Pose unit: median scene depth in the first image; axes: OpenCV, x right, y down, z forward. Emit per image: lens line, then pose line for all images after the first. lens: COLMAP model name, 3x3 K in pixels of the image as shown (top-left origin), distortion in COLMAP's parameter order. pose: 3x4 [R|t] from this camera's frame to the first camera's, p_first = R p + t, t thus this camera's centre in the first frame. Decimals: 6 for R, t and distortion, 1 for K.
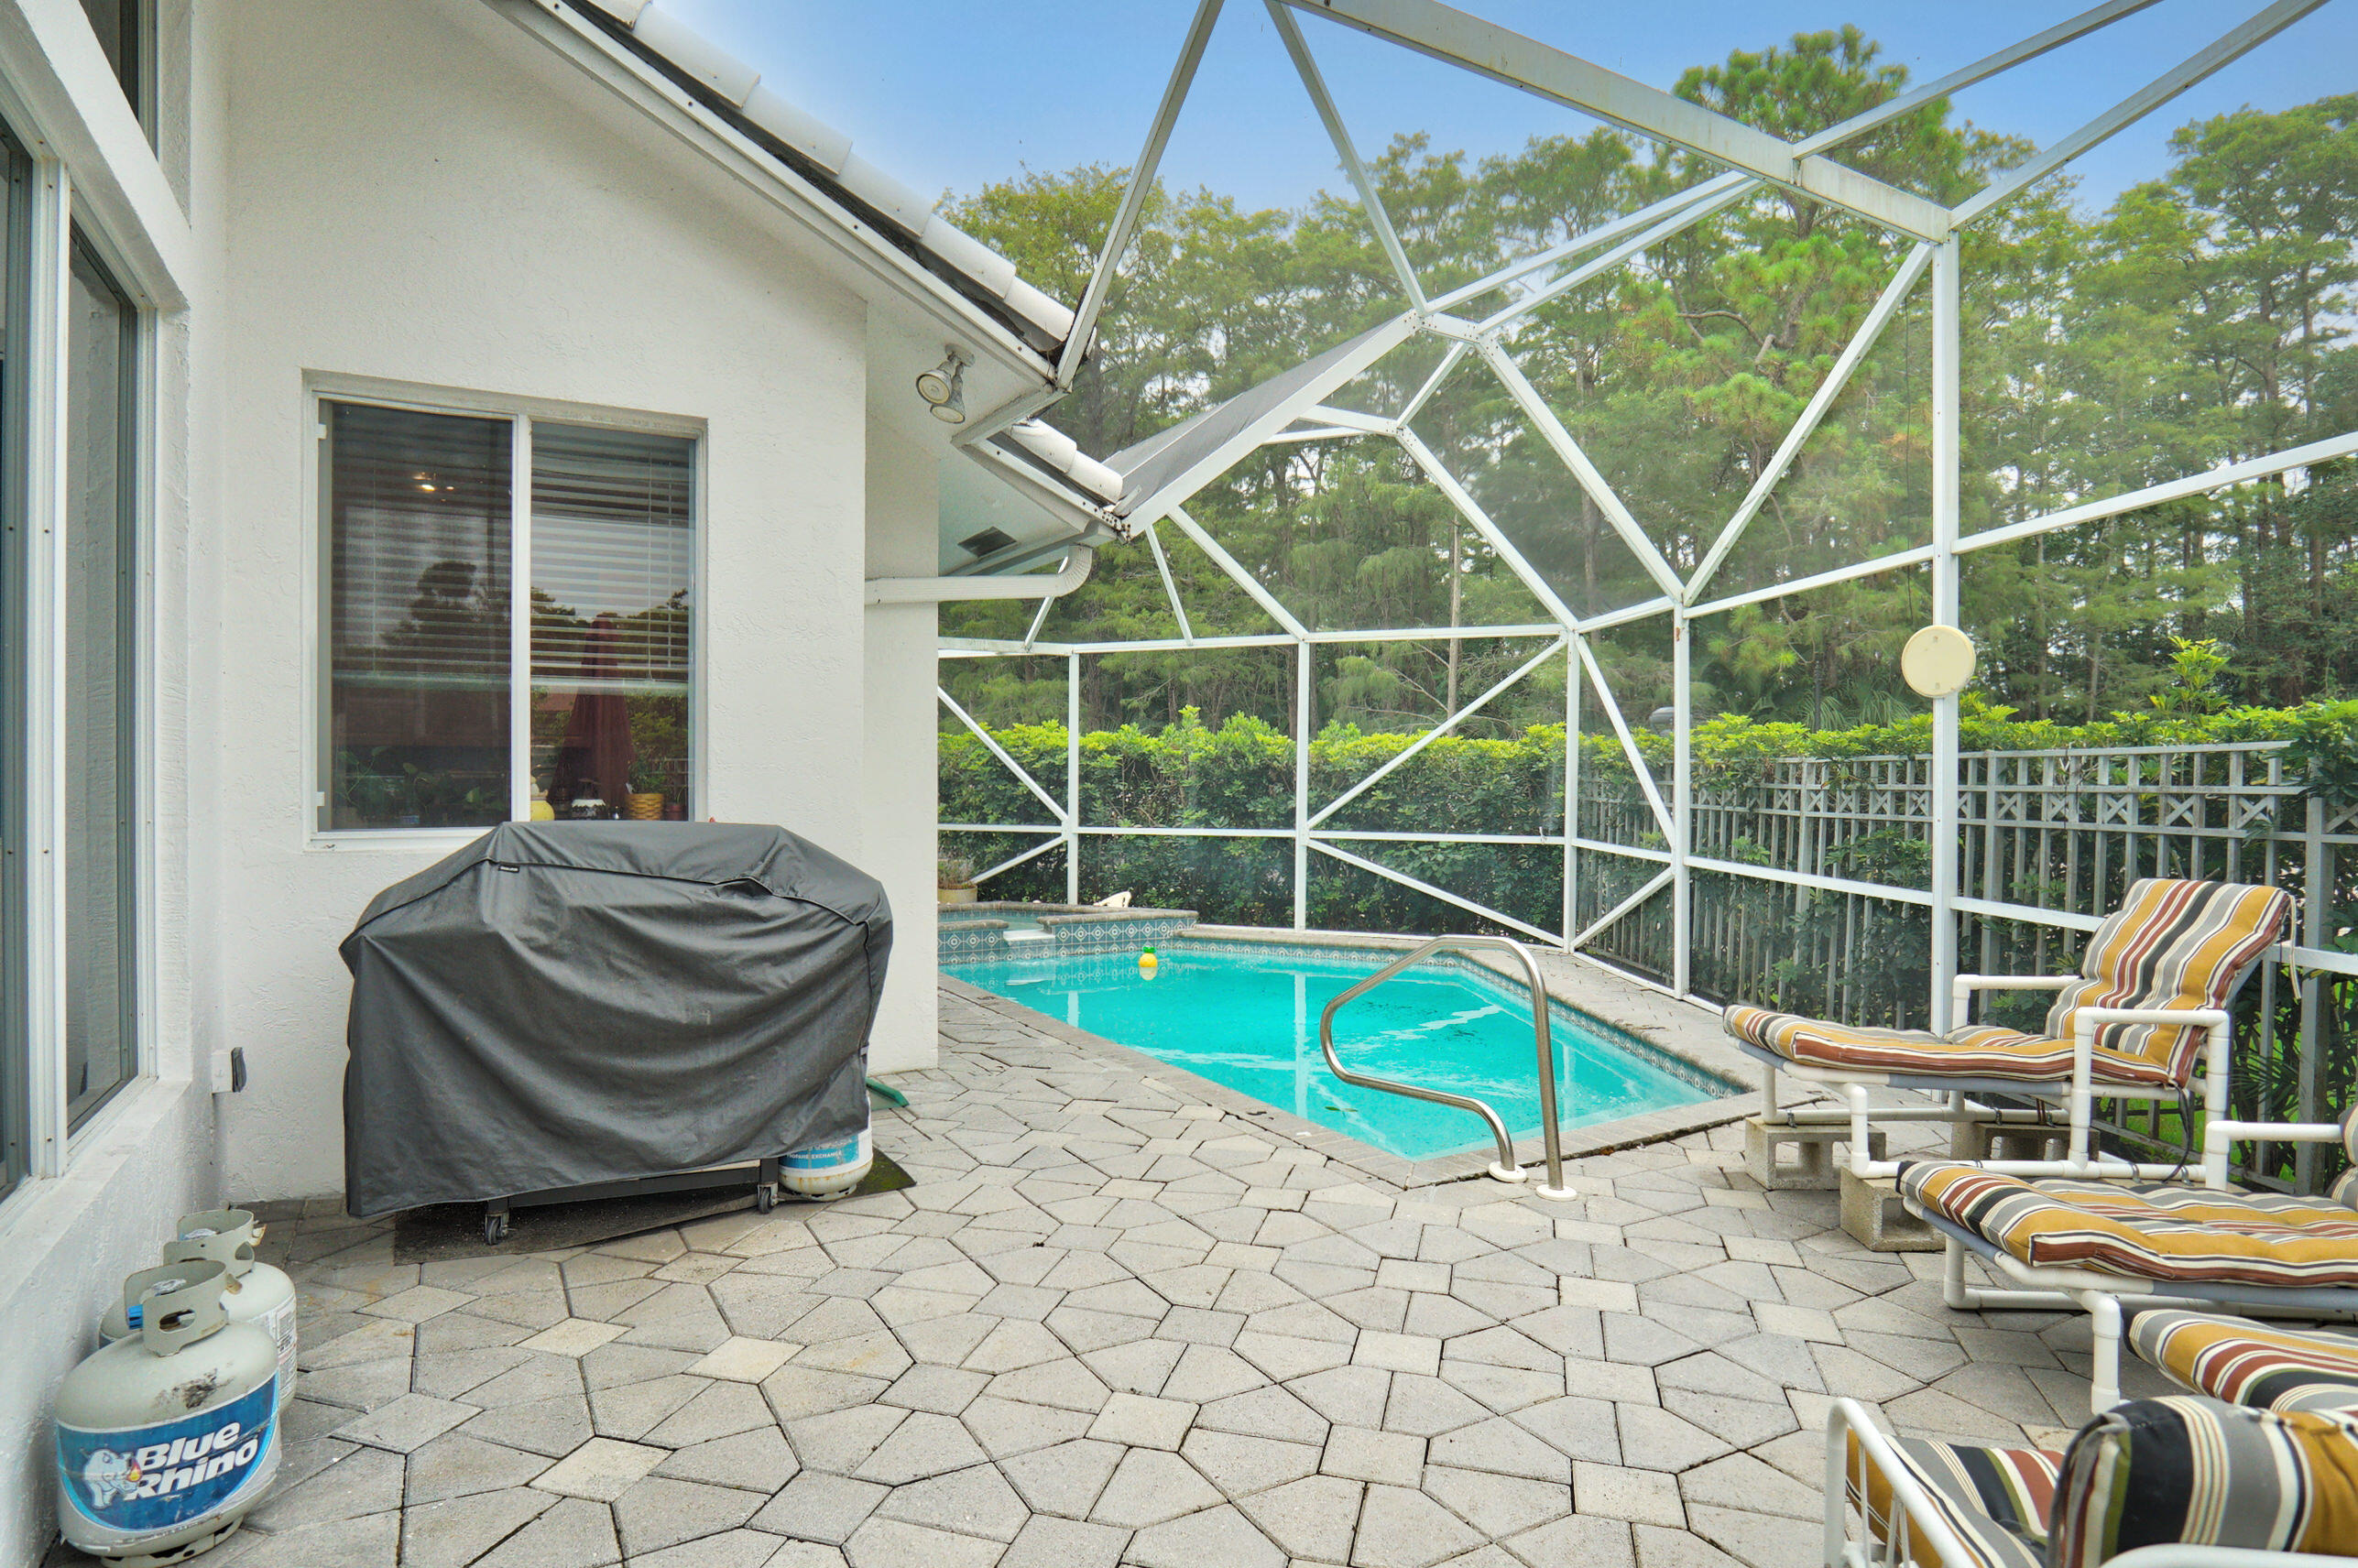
lens RADIAL K [[1280.1, 0, 1180.8], [0, 1280.1, 784.2], [0, 0, 1]] dist [-0.031942, 0.005537]
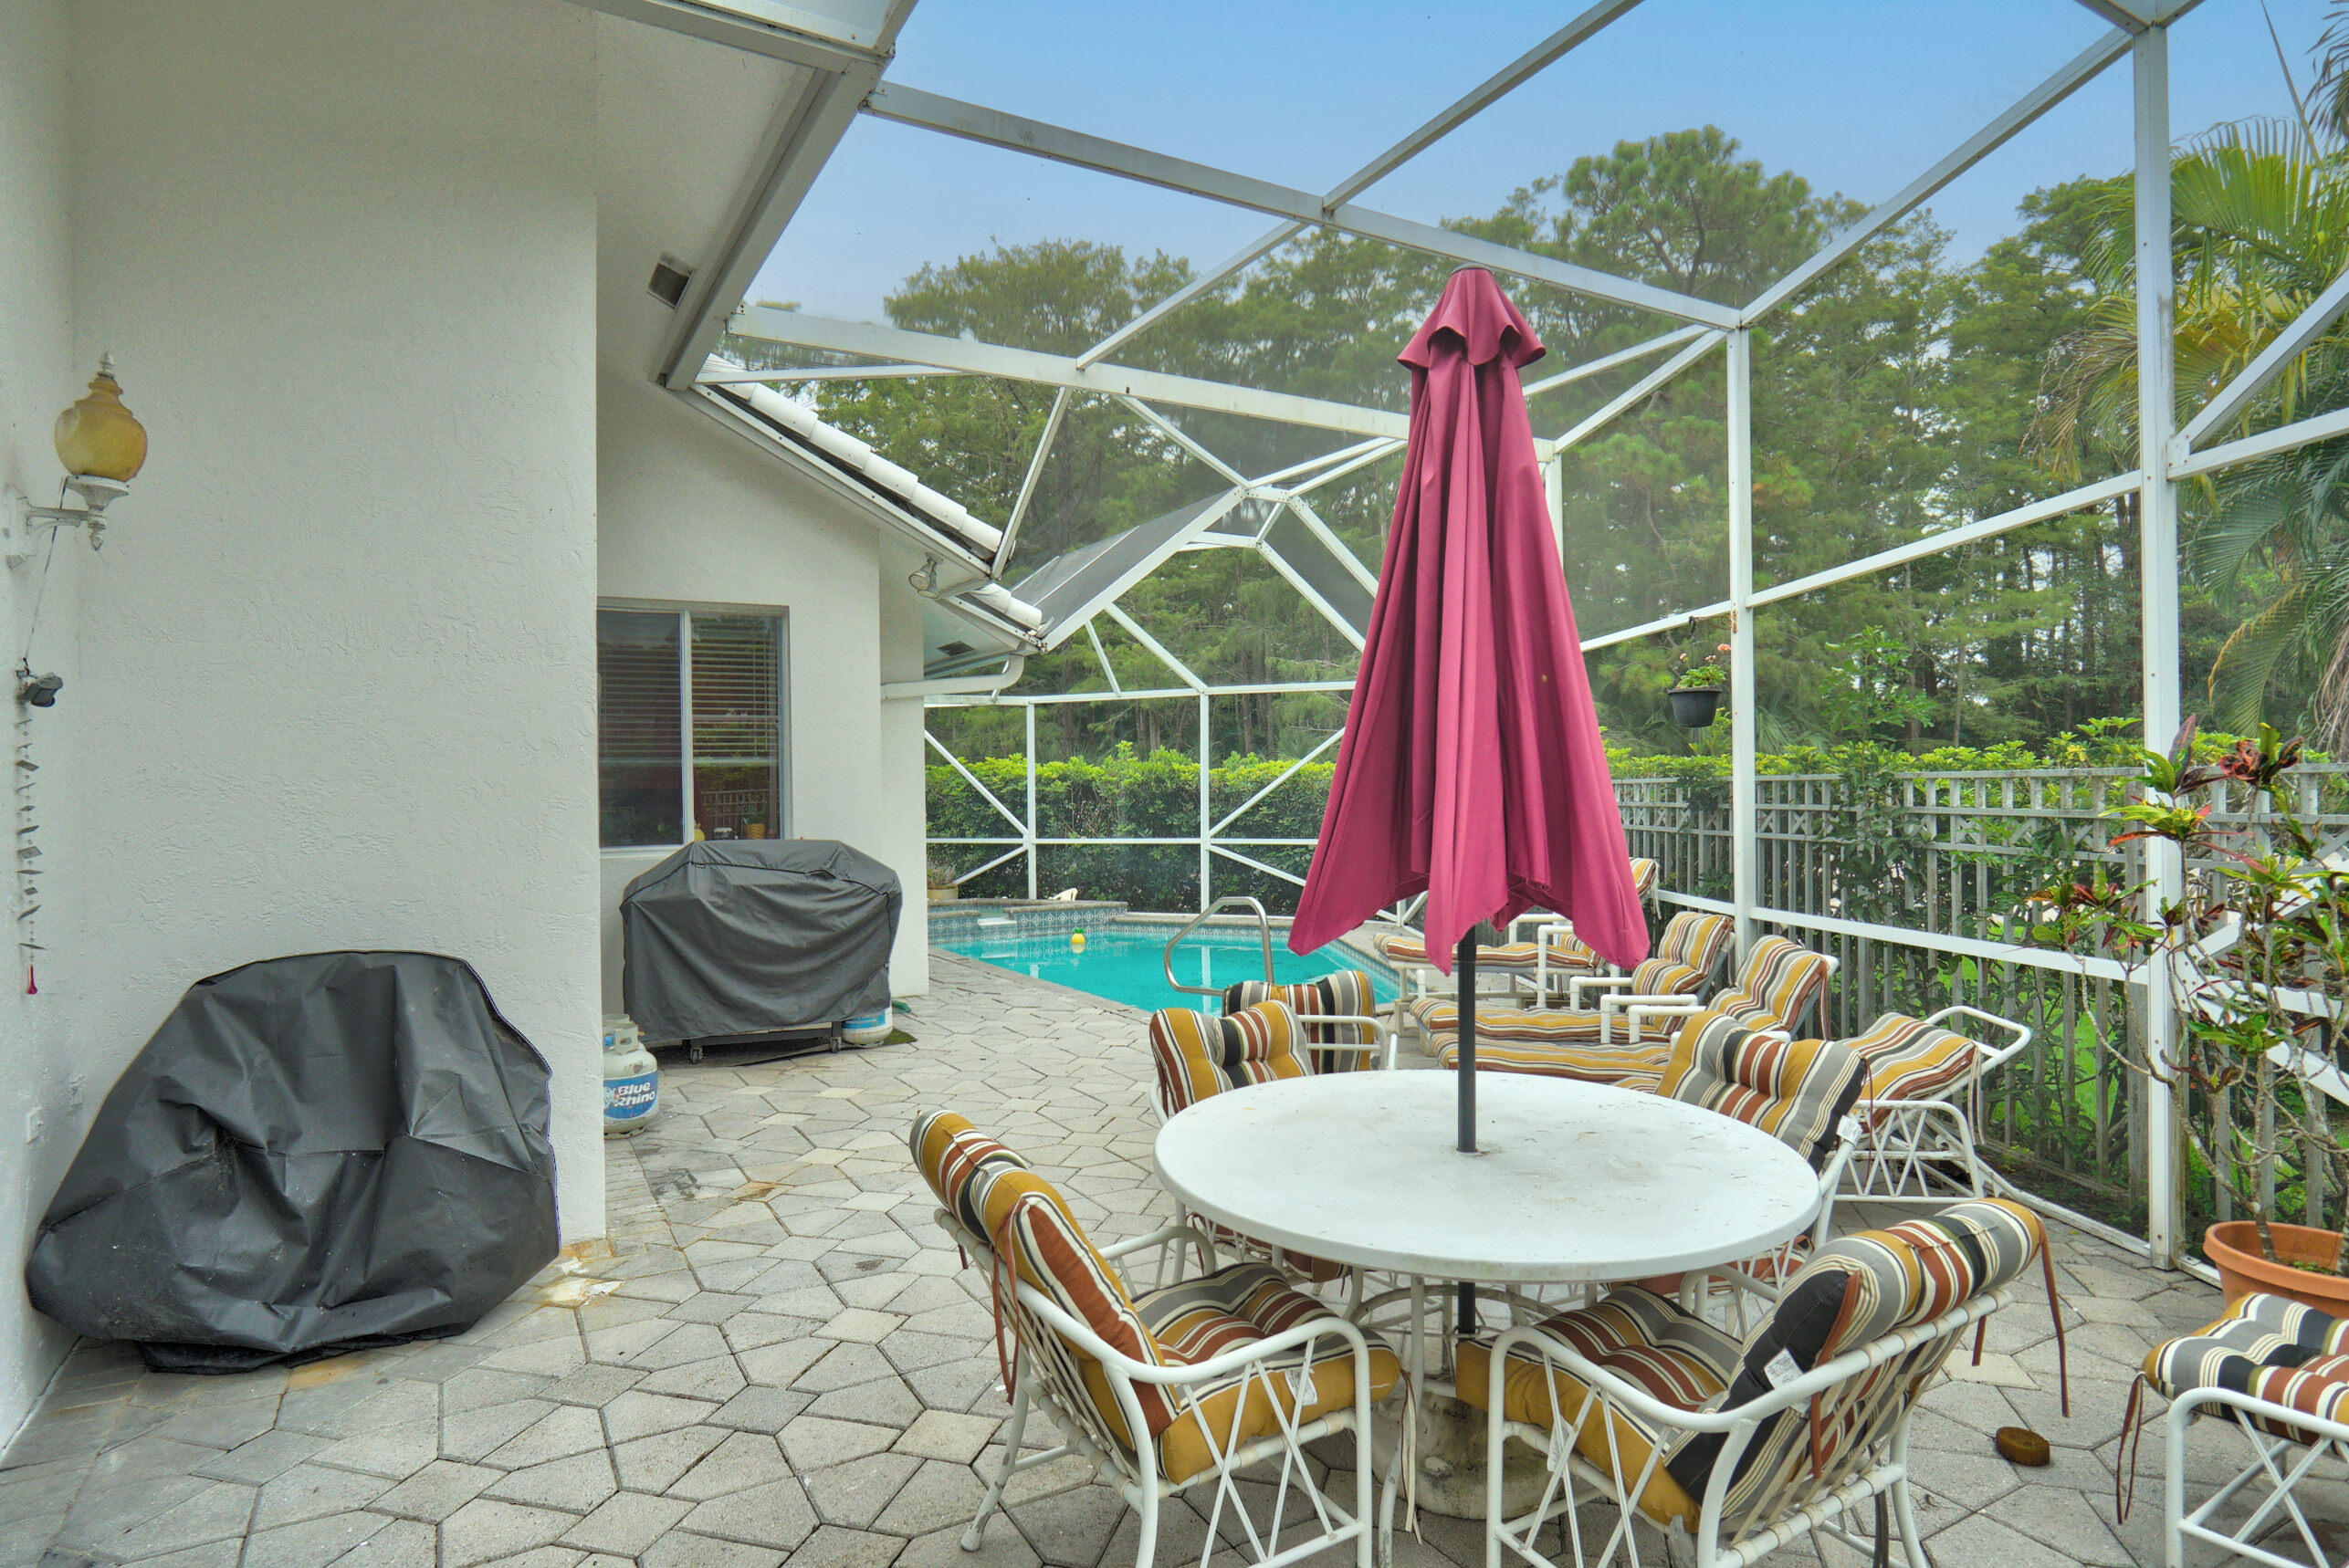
lens RADIAL K [[1275.2, 0, 1169.4], [0, 1275.2, 788.5], [0, 0, 1]] dist [-0.031942, 0.005537]
pose [[0.999835, -0.018153, 0.001051, 0.057651], [0.018158, 0.999825, -0.004492, -0.009329], [-0.000969, 0.004510, 0.999989, -0.301720]]
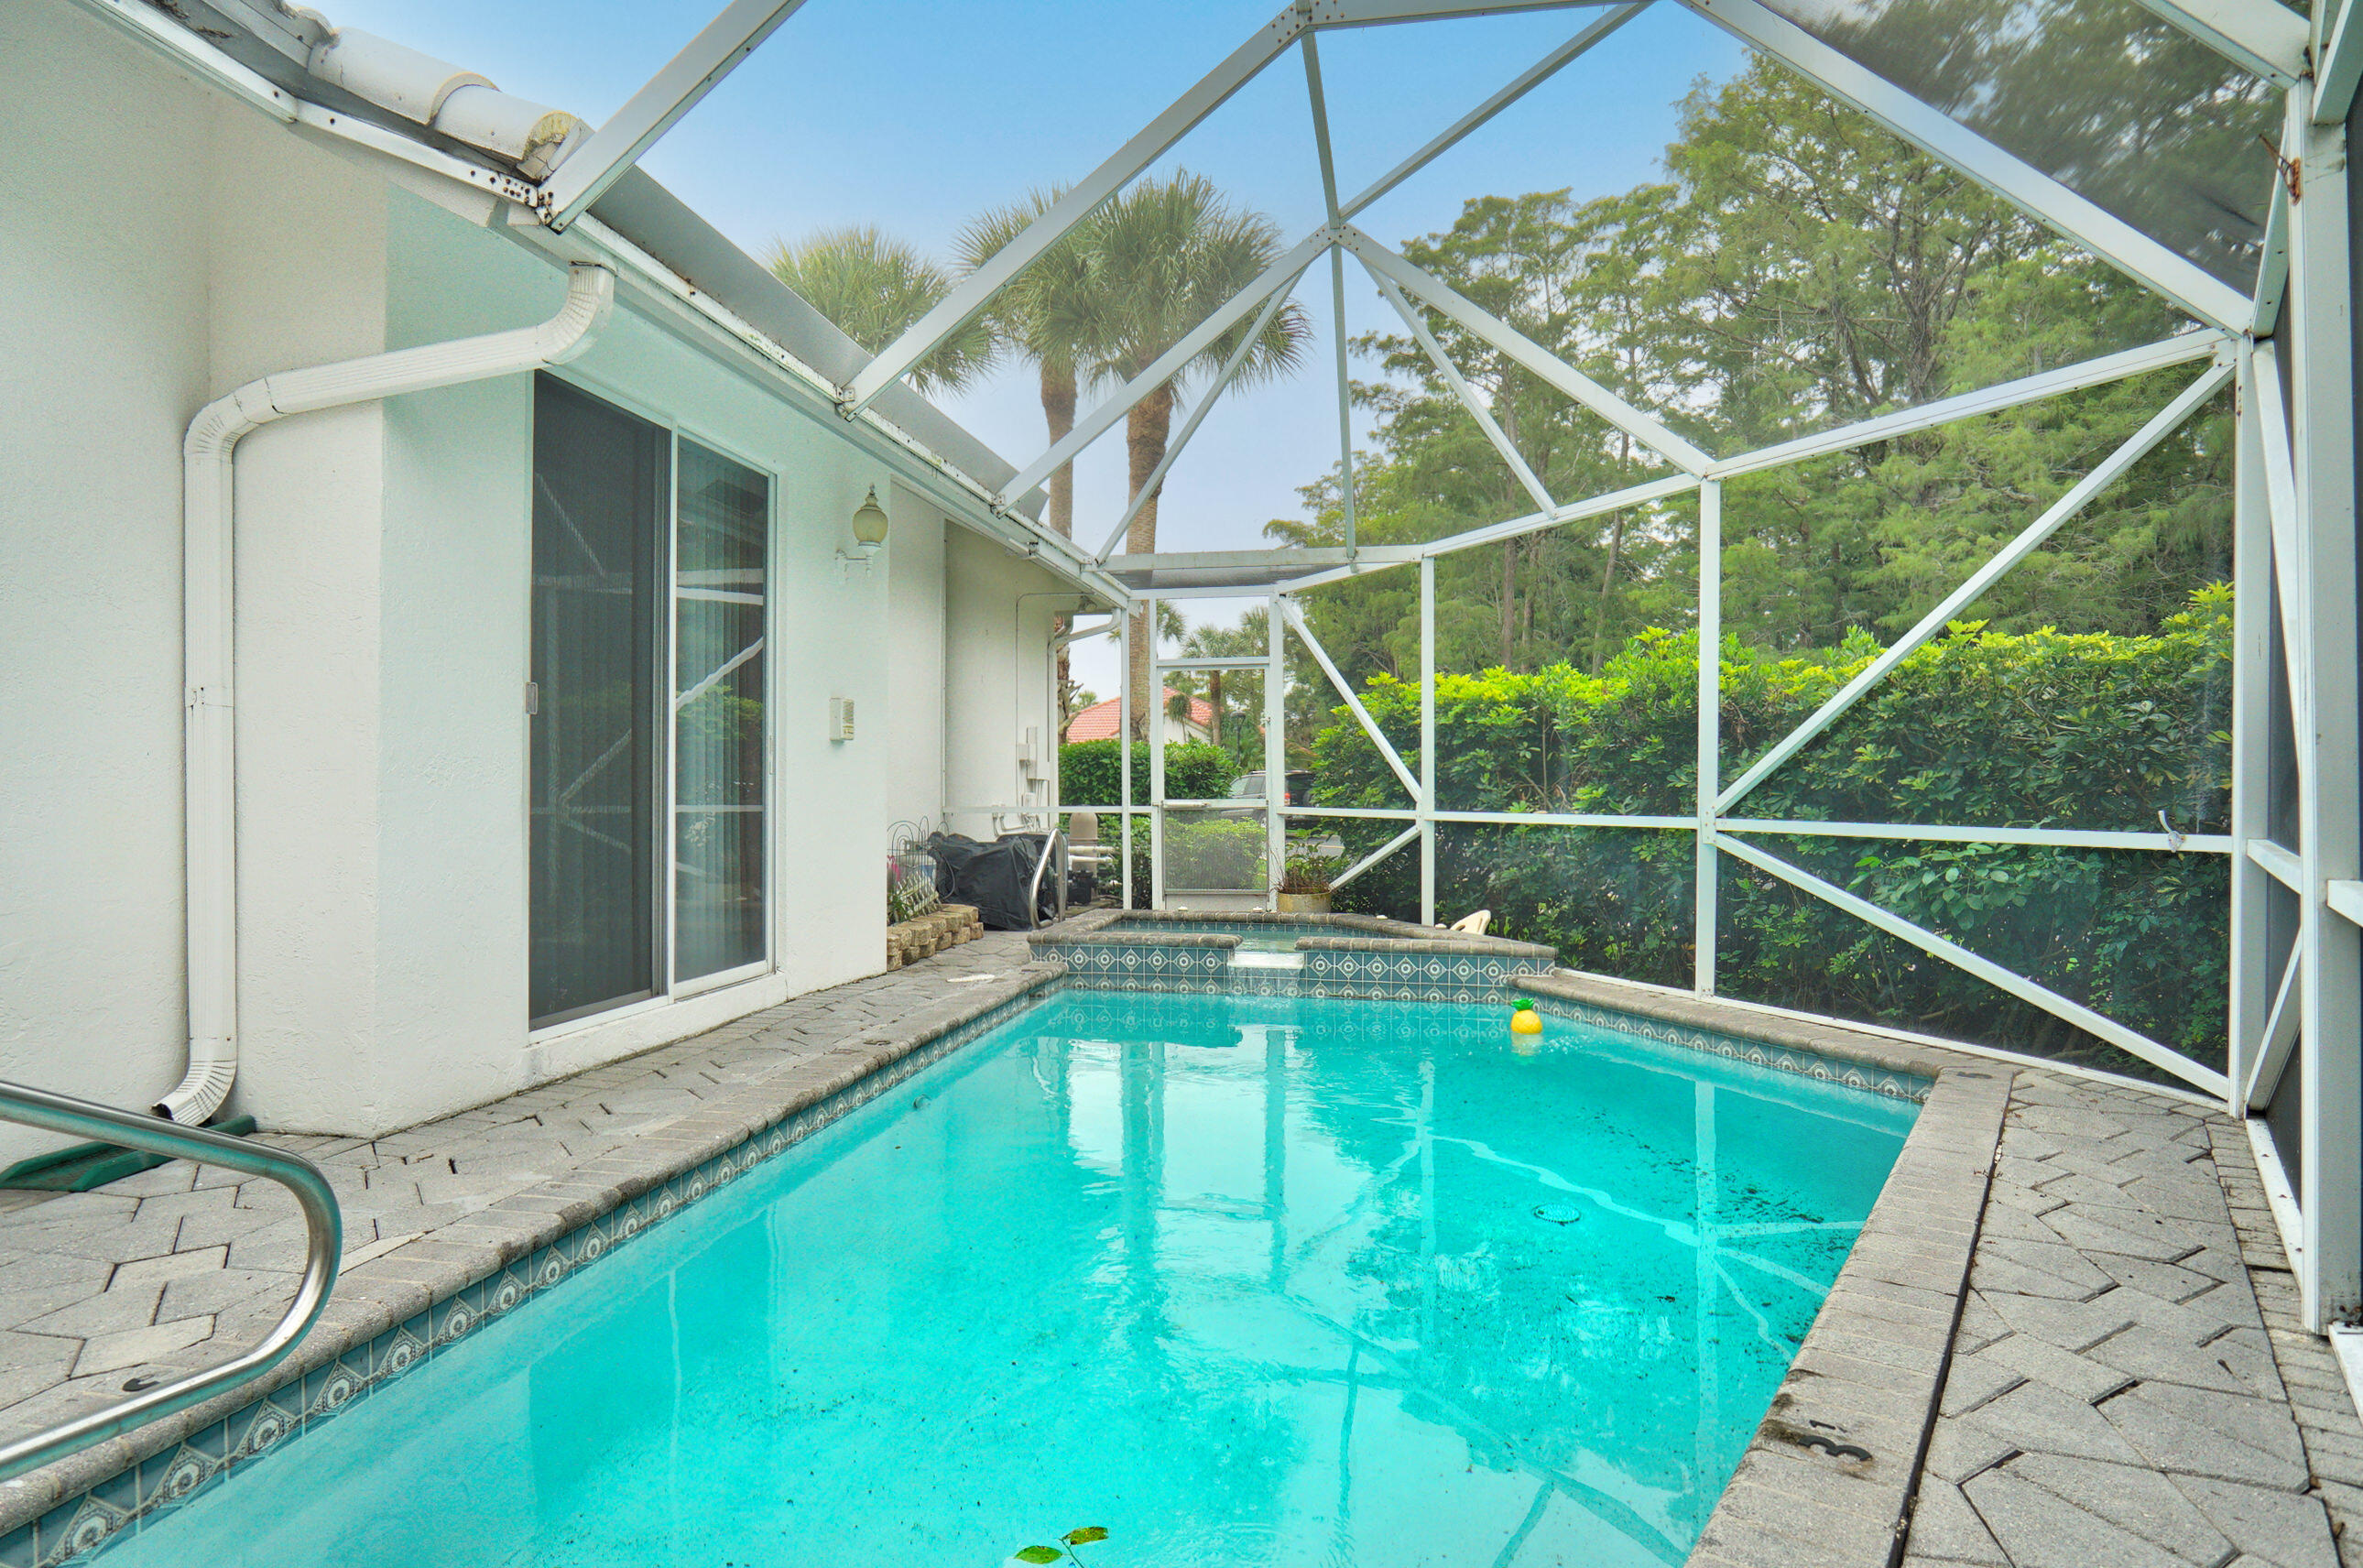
lens RADIAL K [[1283.0, 0, 1162.5], [0, 1283.0, 773.0], [0, 0, 1]] dist [-0.031942, 0.005537]
pose [[0.754244, -0.007480, -0.656552, 0.280695], [-0.006295, 0.999807, -0.018622, 0.028797], [0.656565, 0.018179, 0.754051, 0.425239]]
